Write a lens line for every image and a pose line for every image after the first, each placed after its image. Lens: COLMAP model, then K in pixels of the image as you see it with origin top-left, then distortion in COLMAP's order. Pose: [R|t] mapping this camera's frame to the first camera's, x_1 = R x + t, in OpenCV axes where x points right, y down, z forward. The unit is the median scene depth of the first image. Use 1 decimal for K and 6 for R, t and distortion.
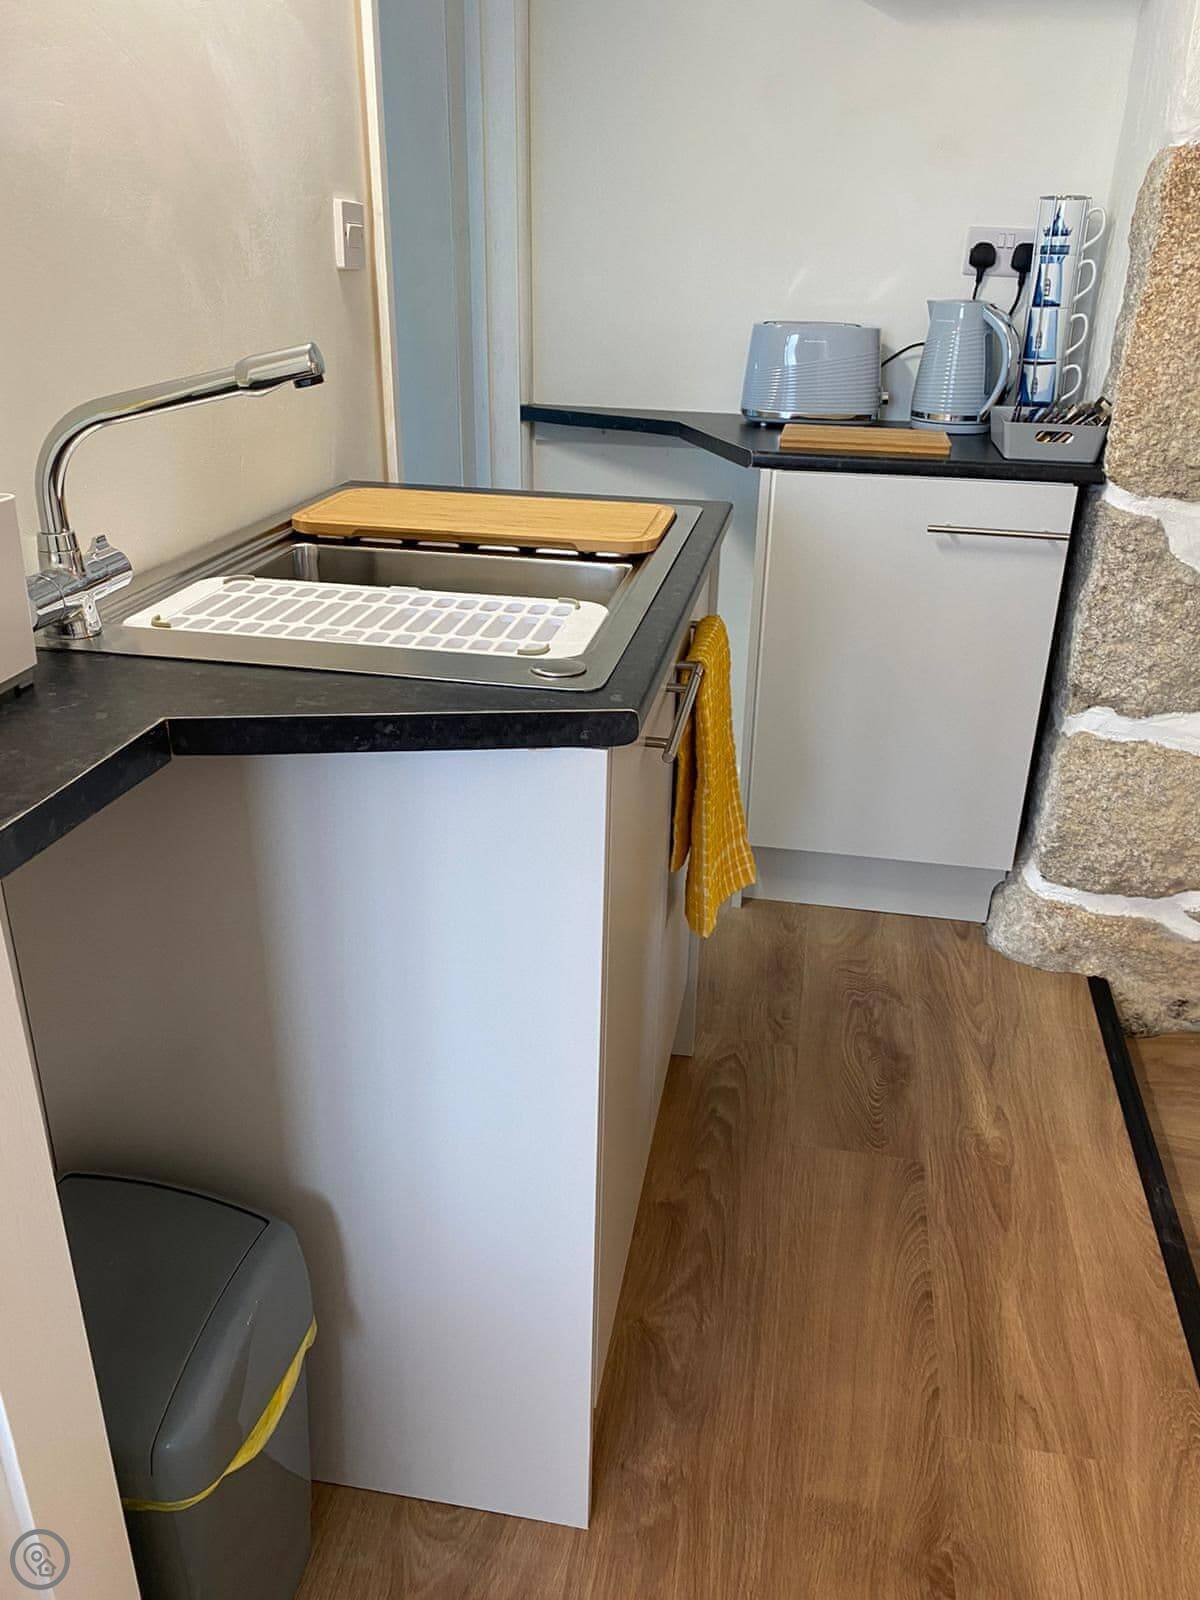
lens RADIAL K [[1242.1, 0, 606.8], [0, 1242.1, 802.1], [0, 0, 1]] dist [0.047193, 0.003746]
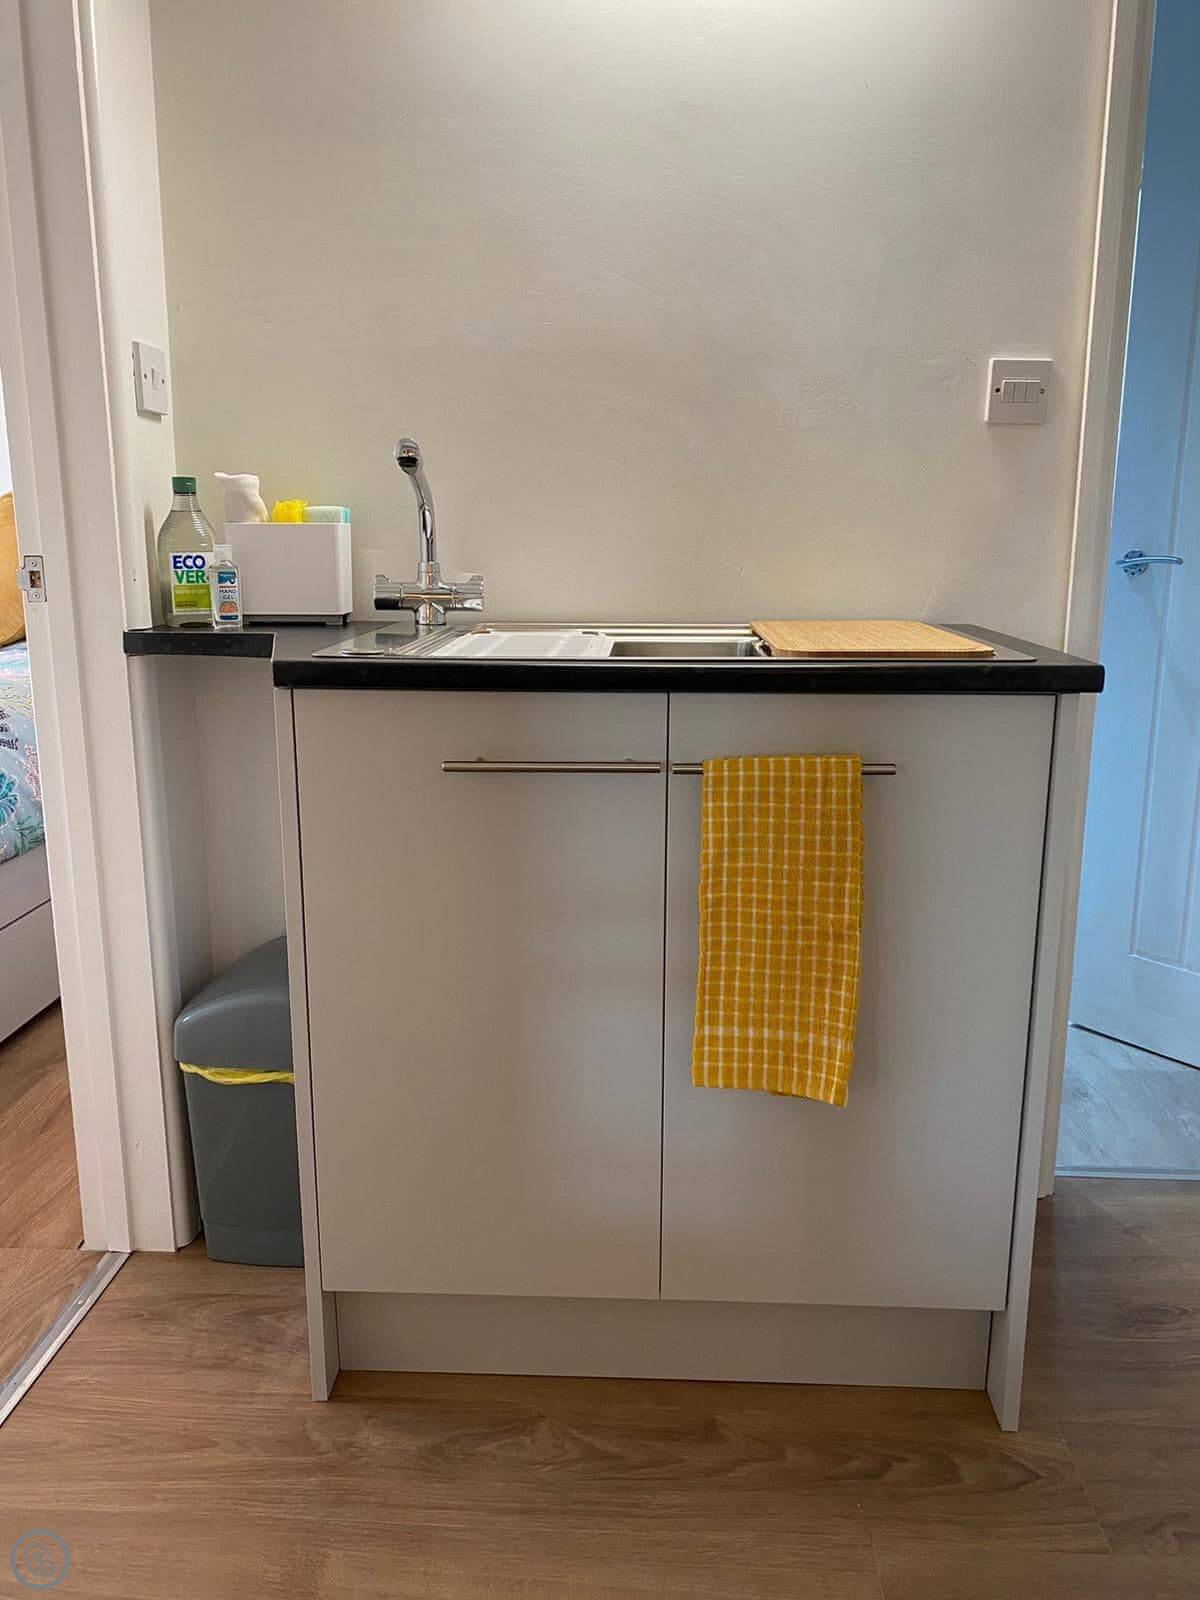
lens RADIAL K [[1242.1, 0, 606.8], [0, 1242.1, 802.1], [0, 0, 1]] dist [0.047193, 0.003746]
pose [[0.122859, 0.191720, -0.973729, 1.018485], [-0.410555, 0.903087, 0.126010, -0.176699], [0.903521, 0.384288, 0.189664, 0.792121]]
